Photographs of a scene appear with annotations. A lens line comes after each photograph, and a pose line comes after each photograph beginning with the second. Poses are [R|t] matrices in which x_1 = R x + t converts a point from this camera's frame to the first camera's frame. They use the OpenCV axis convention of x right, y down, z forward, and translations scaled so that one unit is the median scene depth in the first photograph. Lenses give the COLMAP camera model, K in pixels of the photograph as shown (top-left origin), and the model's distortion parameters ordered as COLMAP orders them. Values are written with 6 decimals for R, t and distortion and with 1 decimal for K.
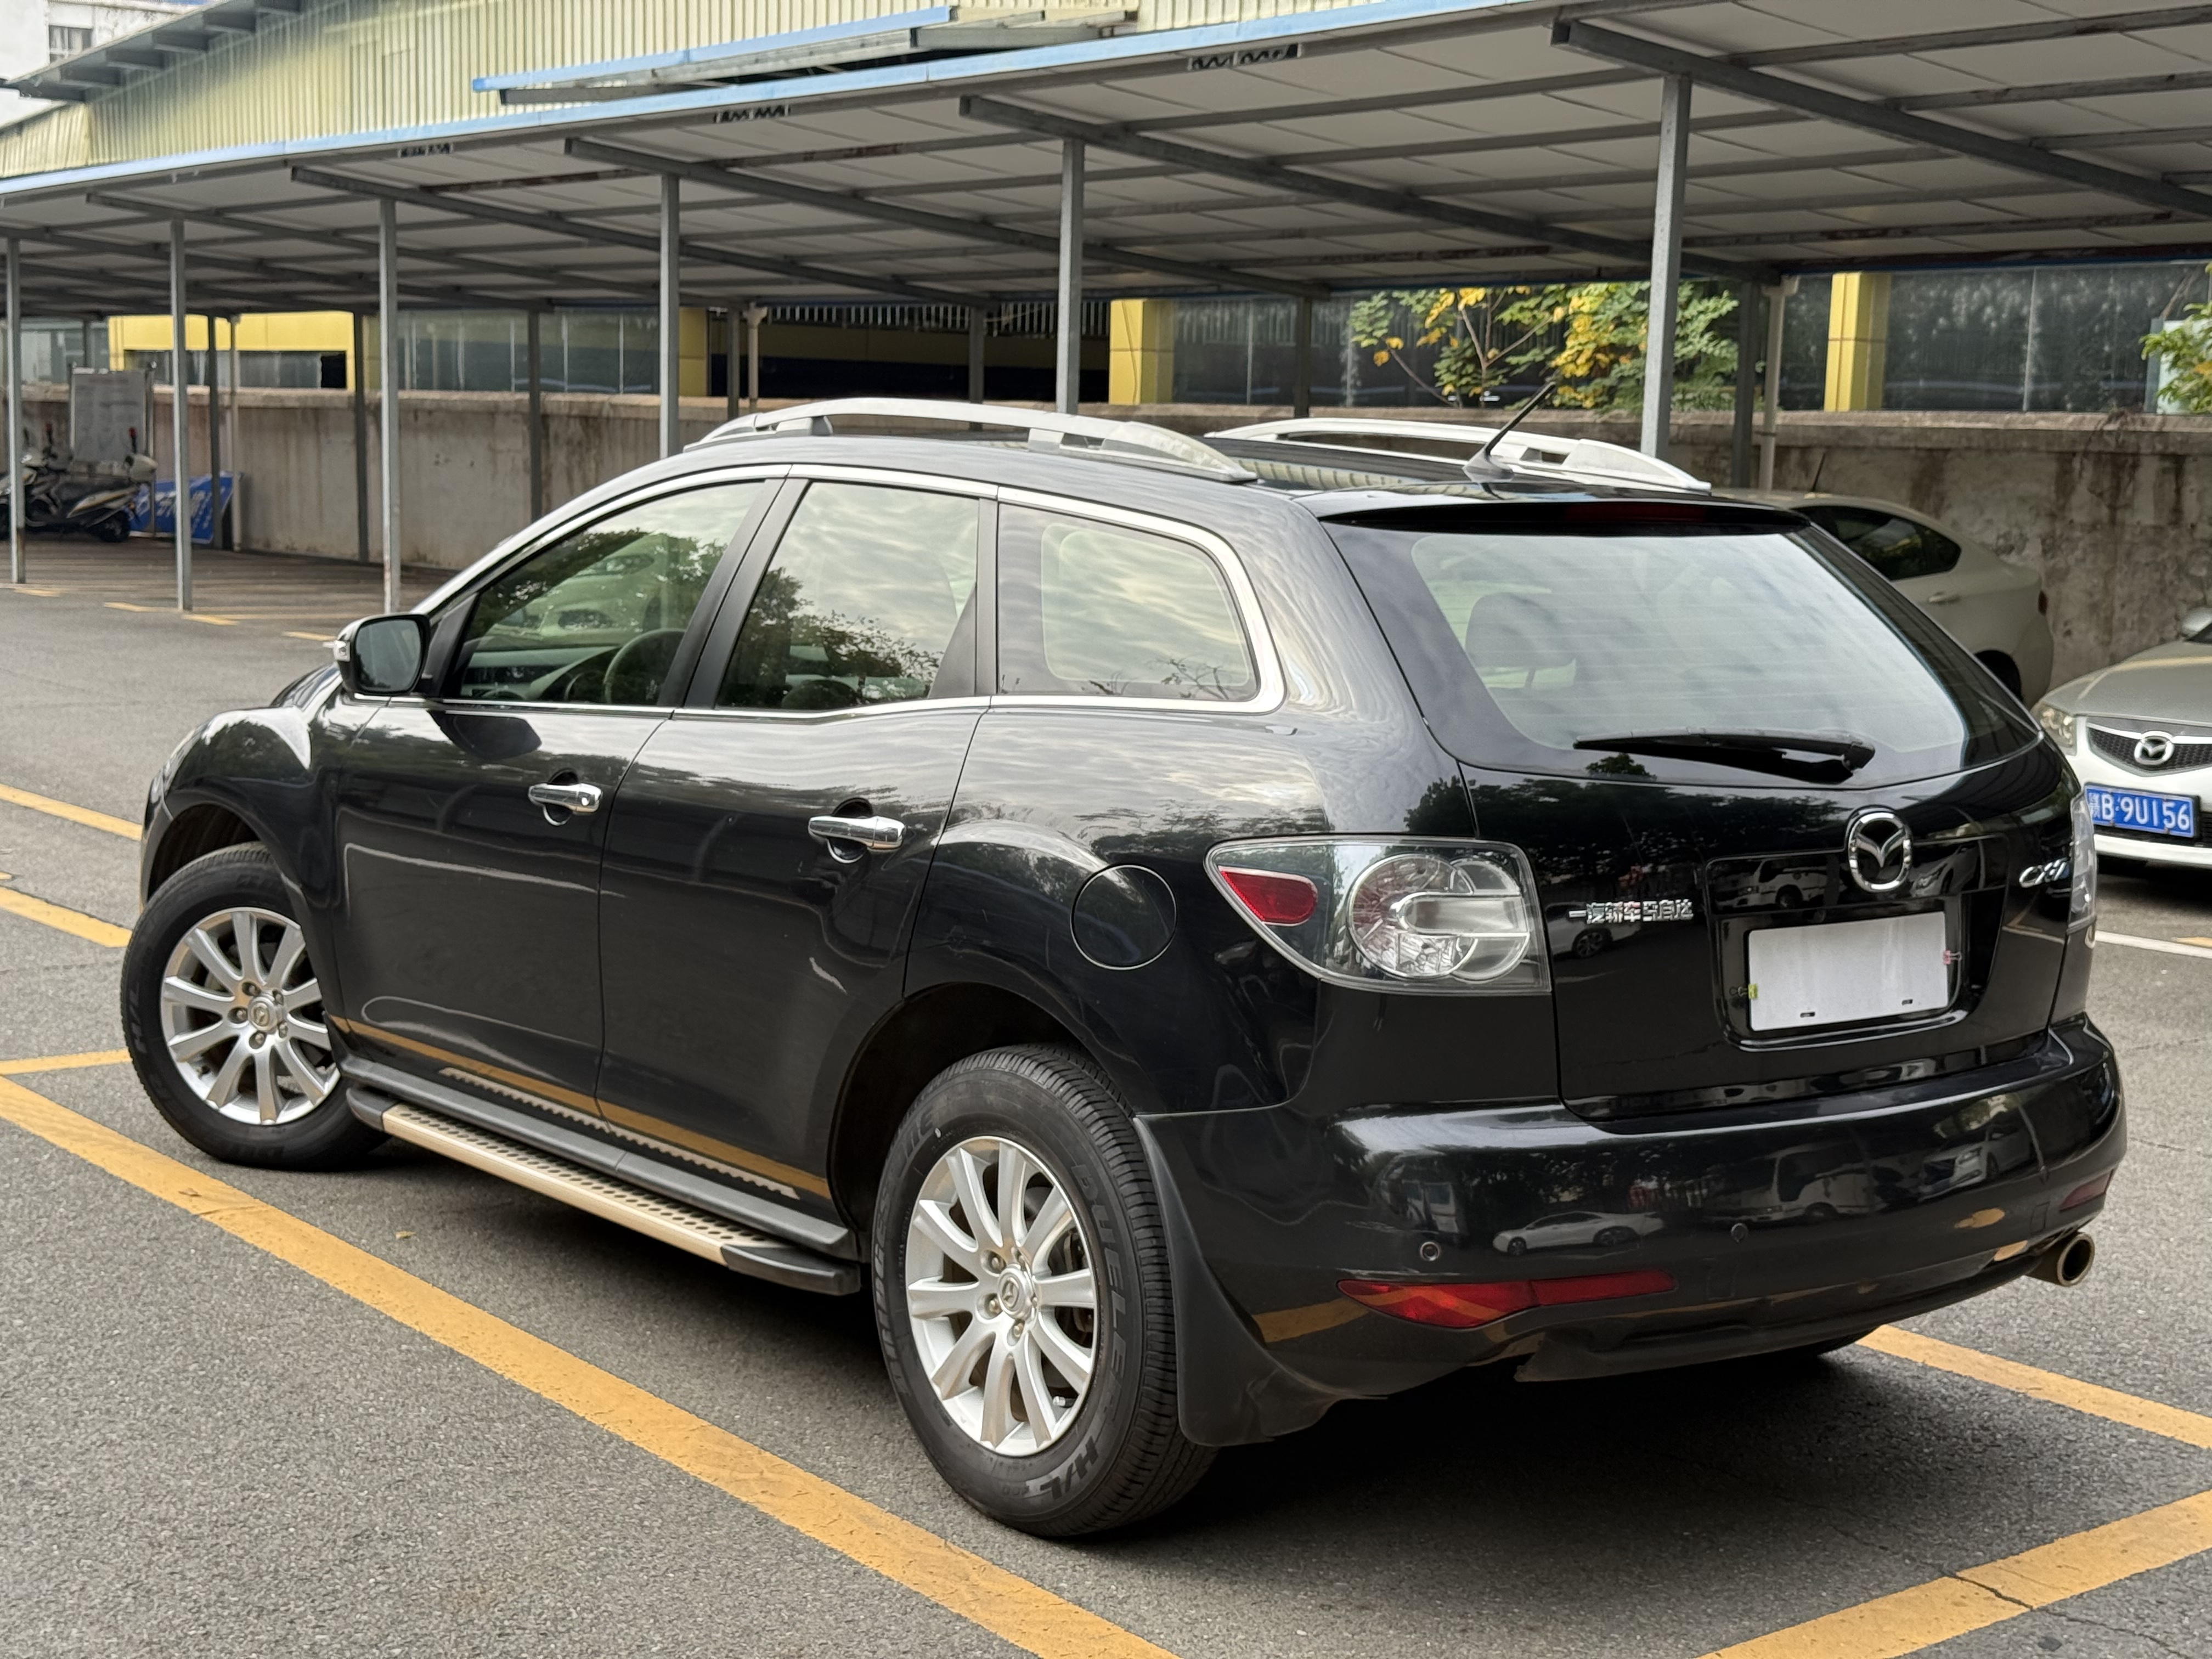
lens RADIAL K [[3074.3, 0, 1103.5], [0, 3074.3, 894.8], [0, 0, 1]] dist [0.203143, -0.427724]
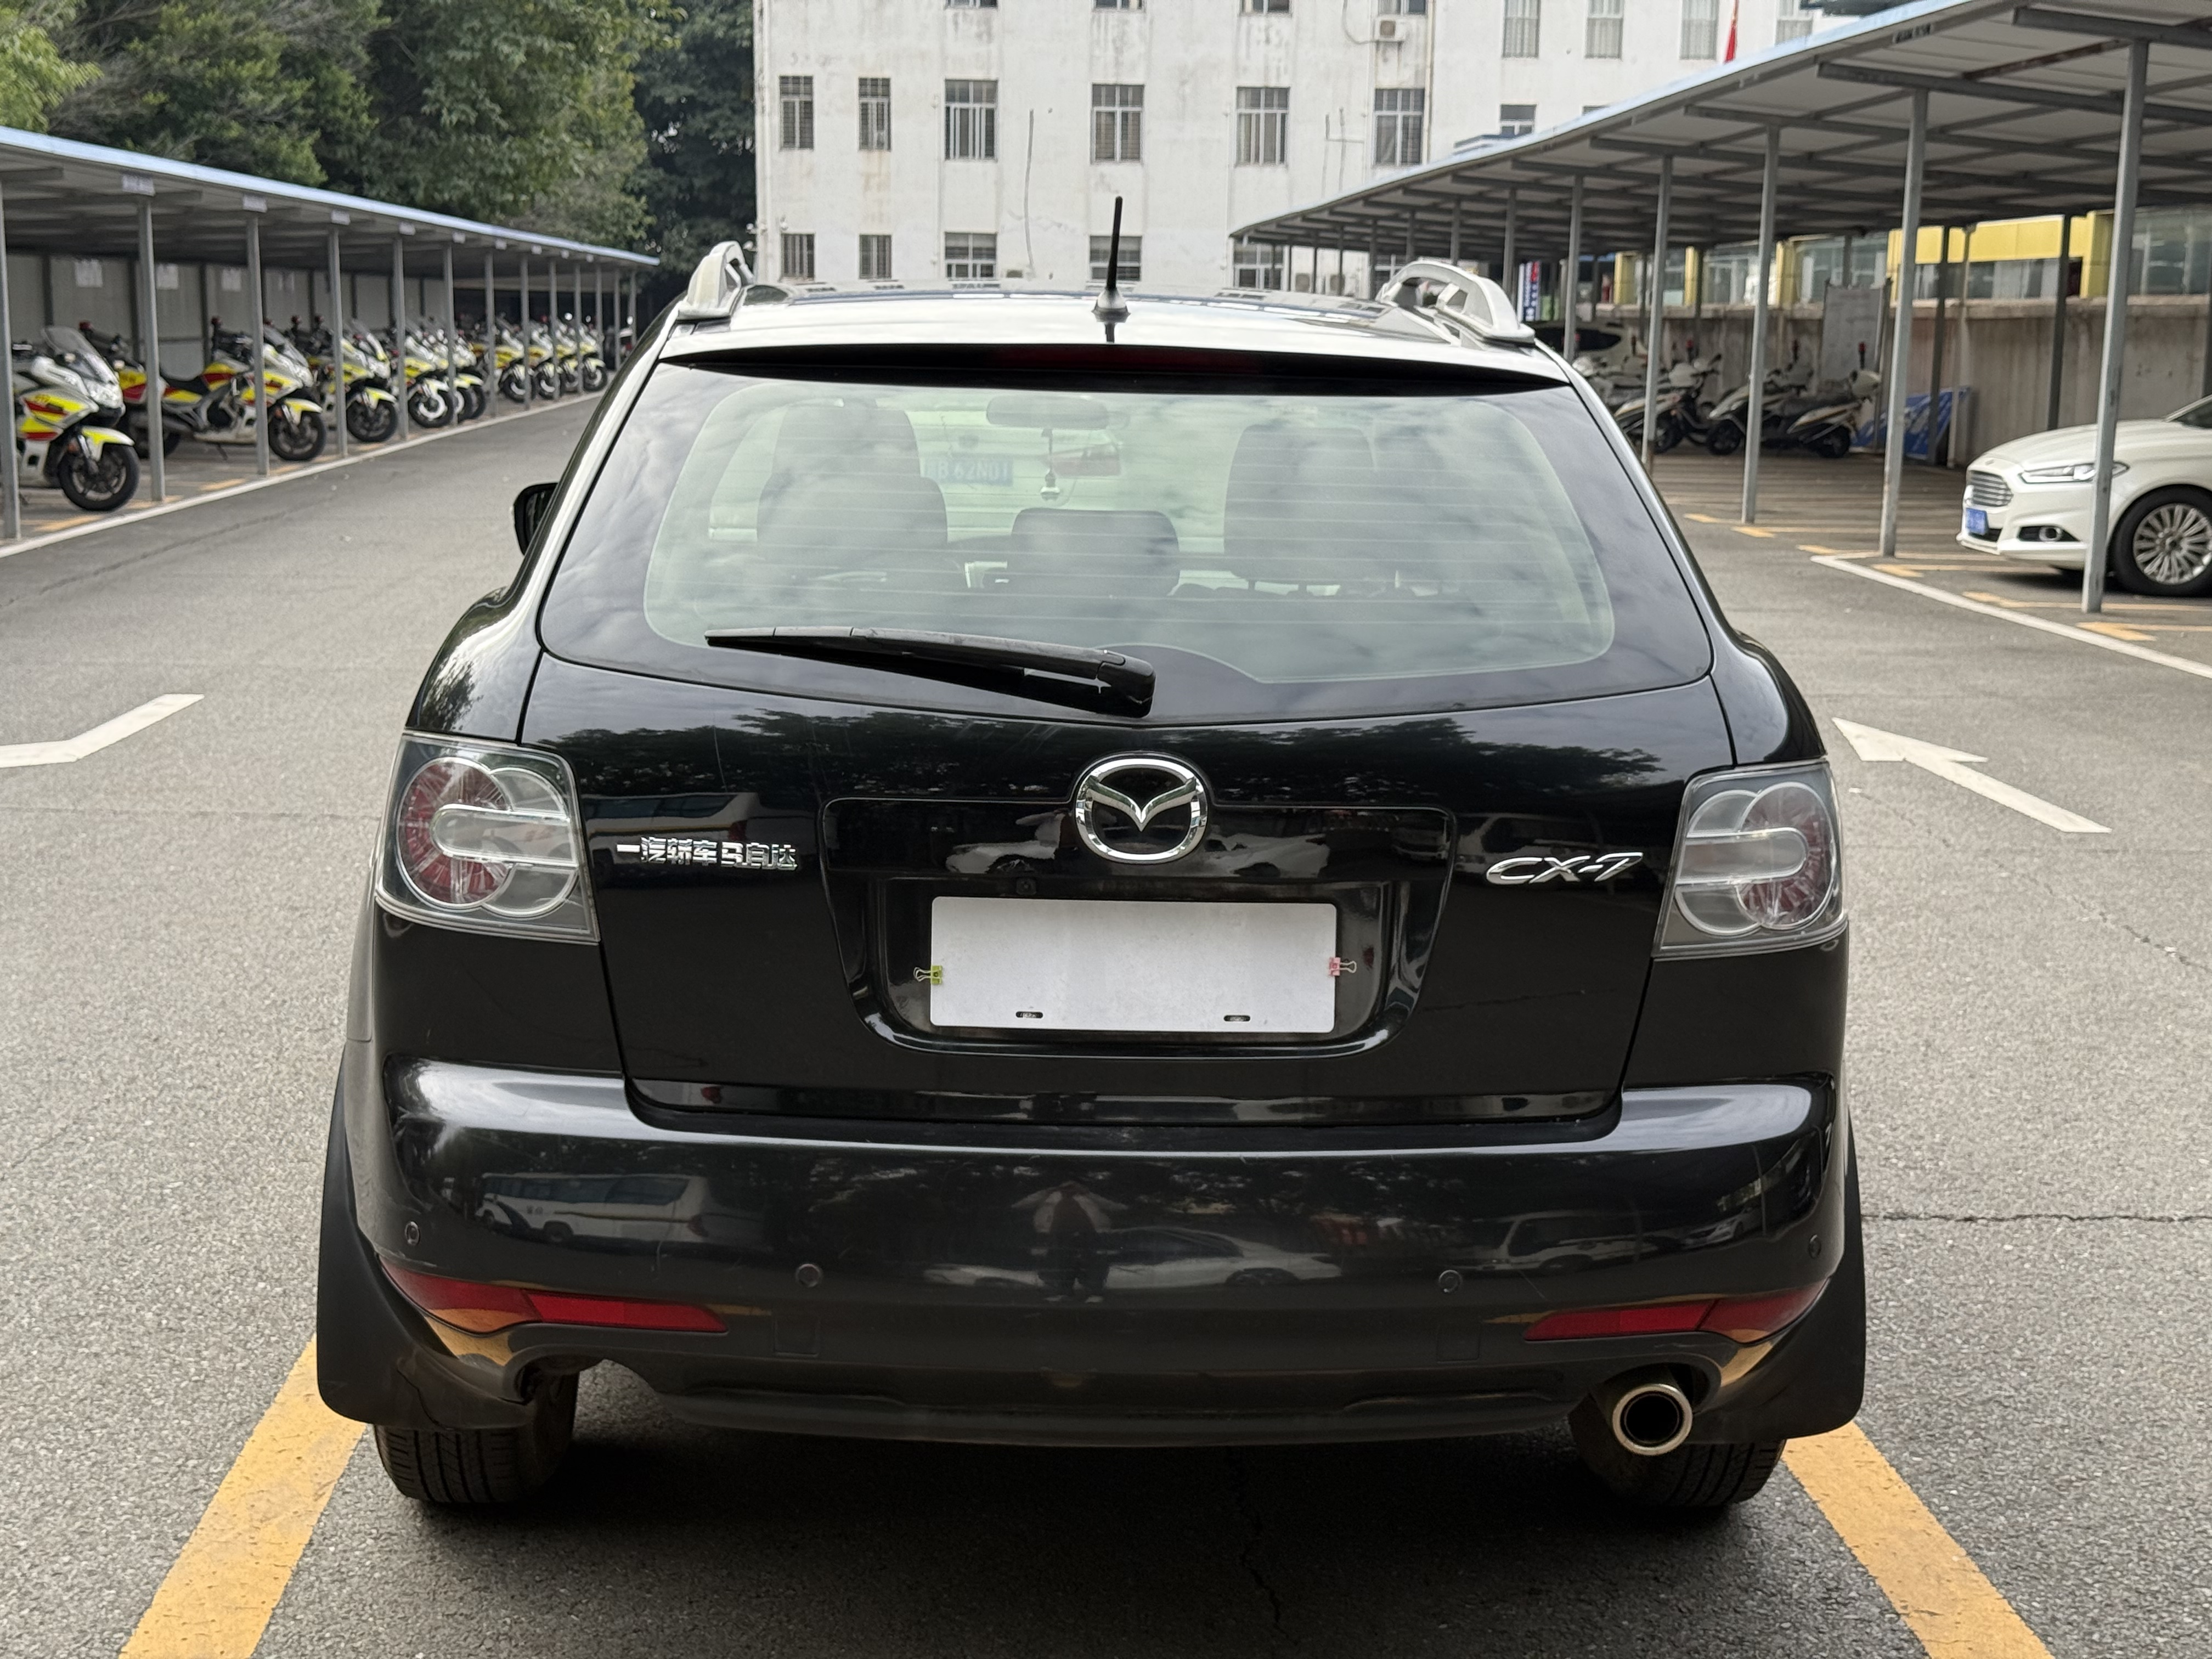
lens RADIAL K [[3074.3, 0, 1103.5], [0, 3074.3, 894.8], [0, 0, 1]] dist [0.203143, -0.427724]
pose [[0.820696, 0.096802, -0.563105, 0.128098], [-0.083099, 0.995287, 0.049986, -0.005821], [0.565290, 0.005770, 0.824872, 0.074203]]
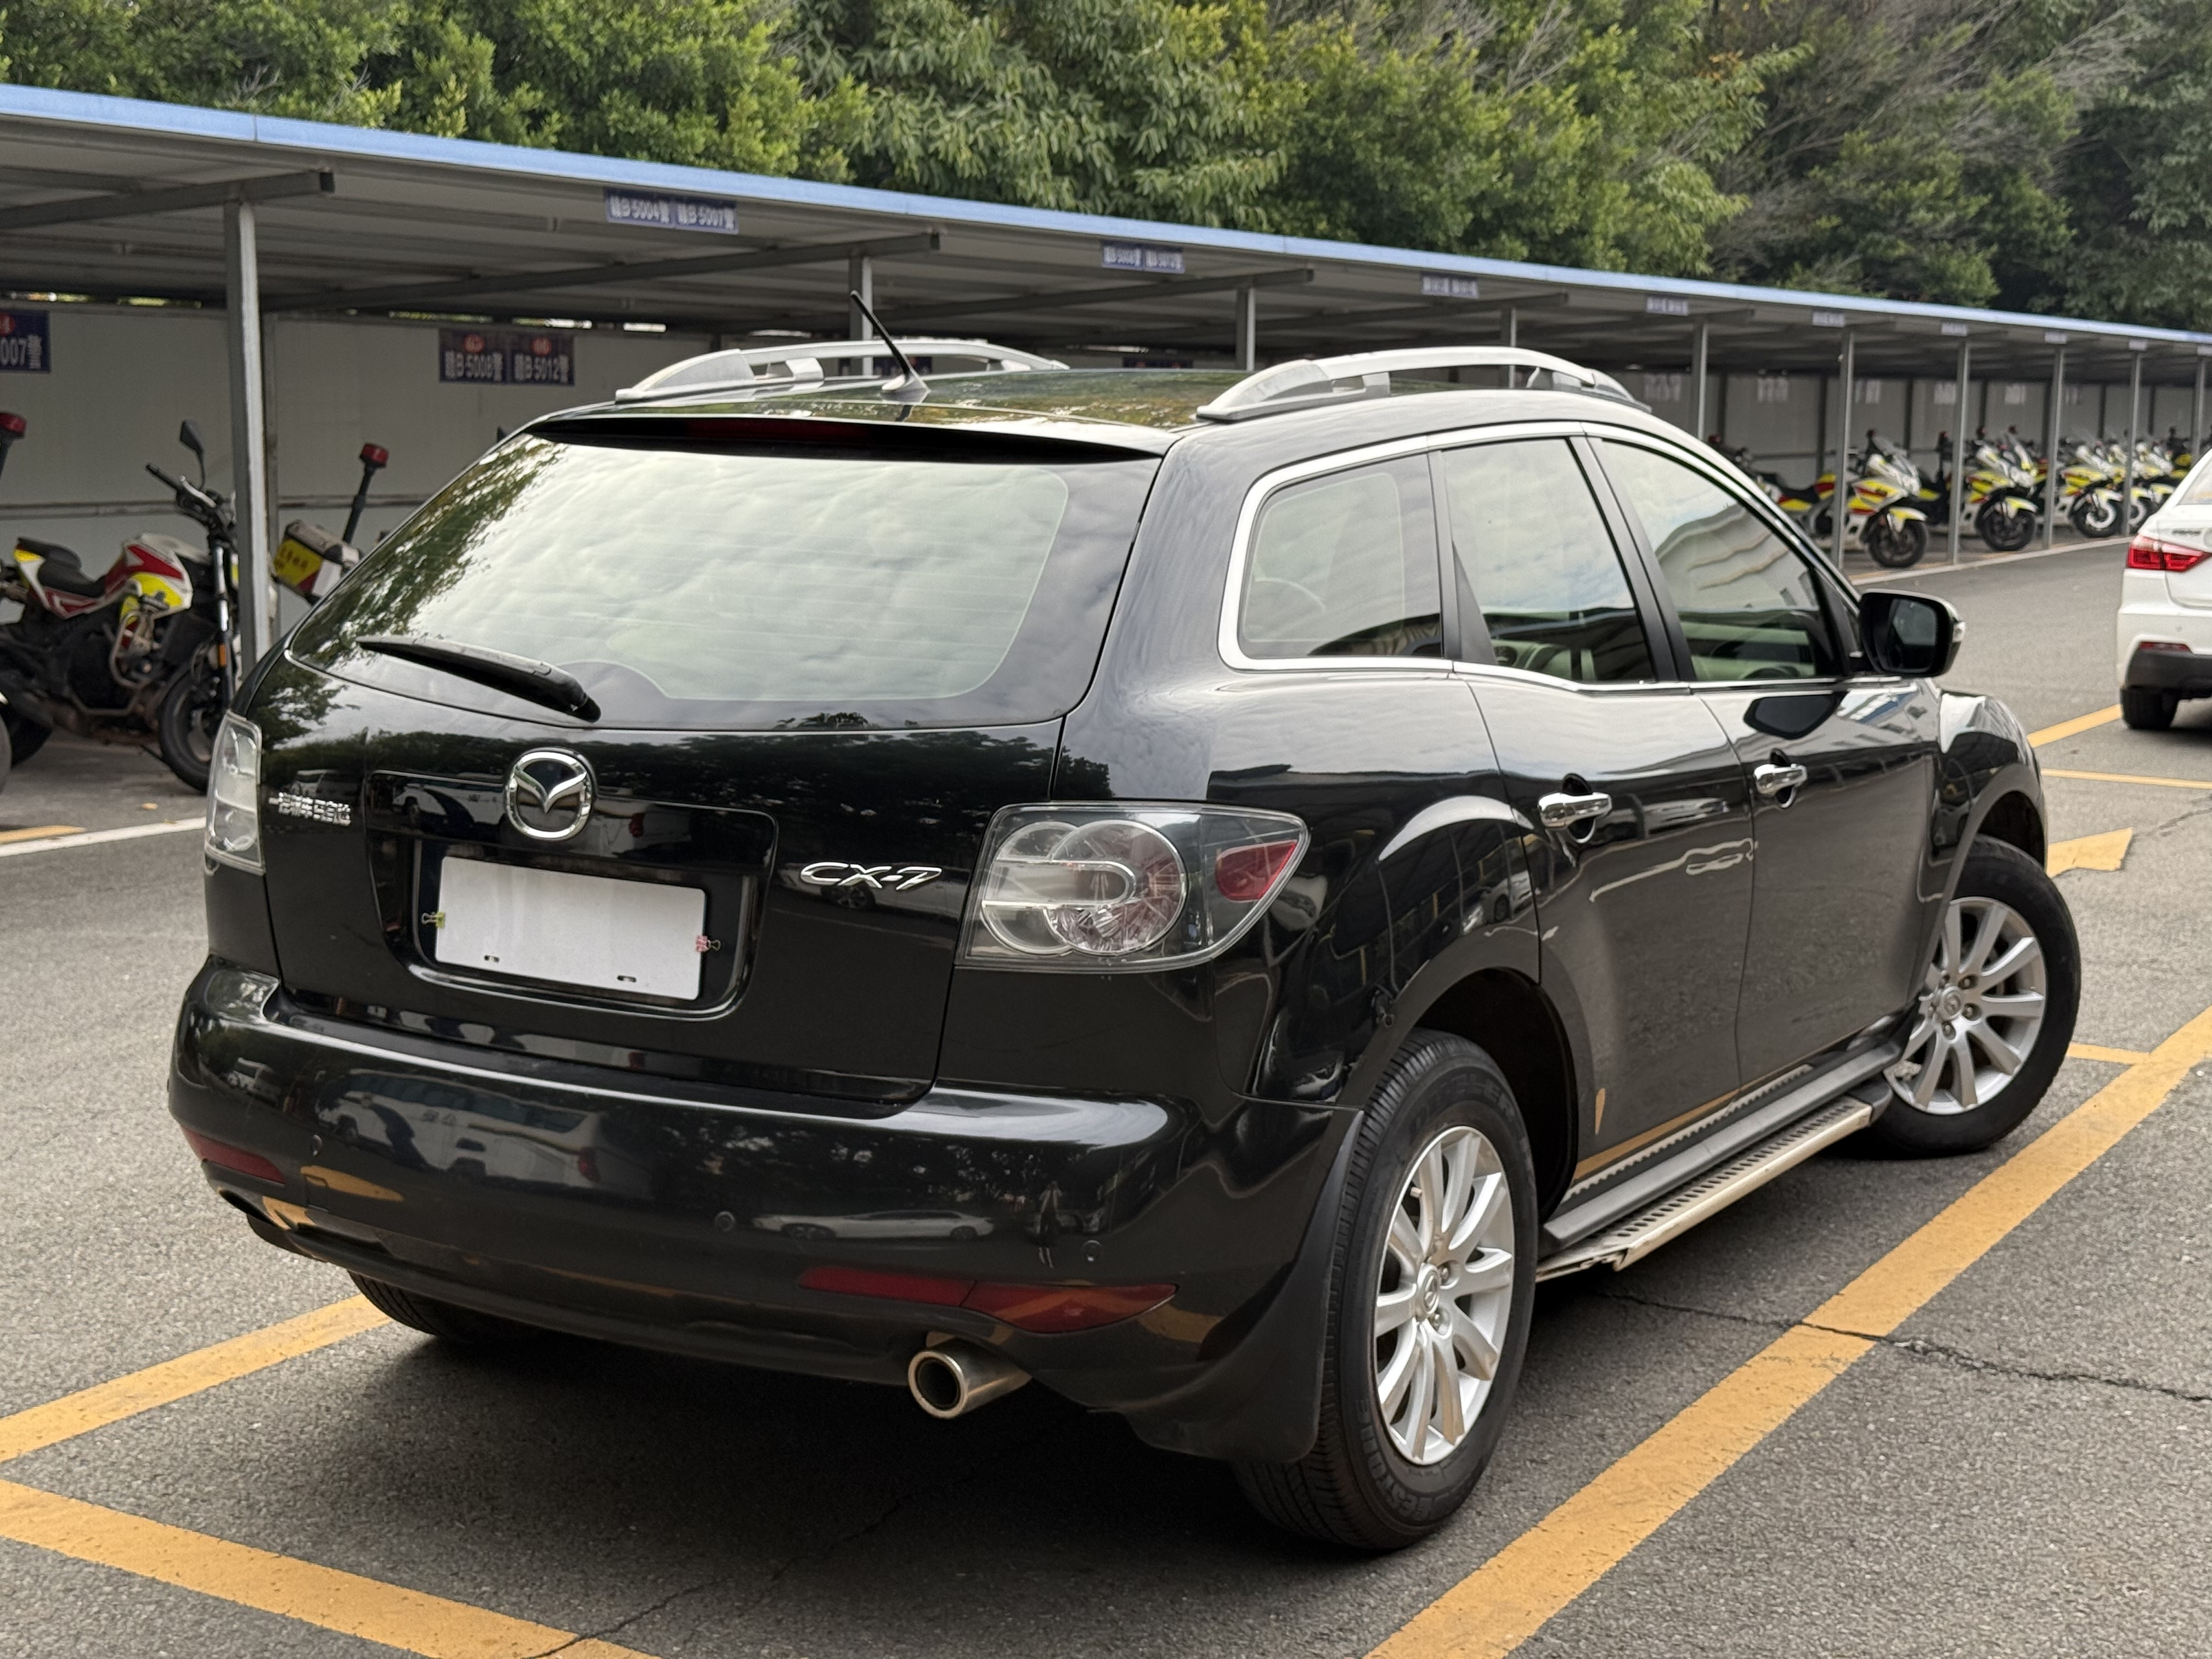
lens RADIAL K [[3074.3, 0, 1103.5], [0, 3074.3, 894.8], [0, 0, 1]] dist [0.203143, -0.427724]
pose [[0.374900, 0.131219, -0.917732, 0.220344], [-0.145399, 0.986004, 0.081584, -0.015931], [0.915592, 0.102852, 0.388731, 0.154967]]
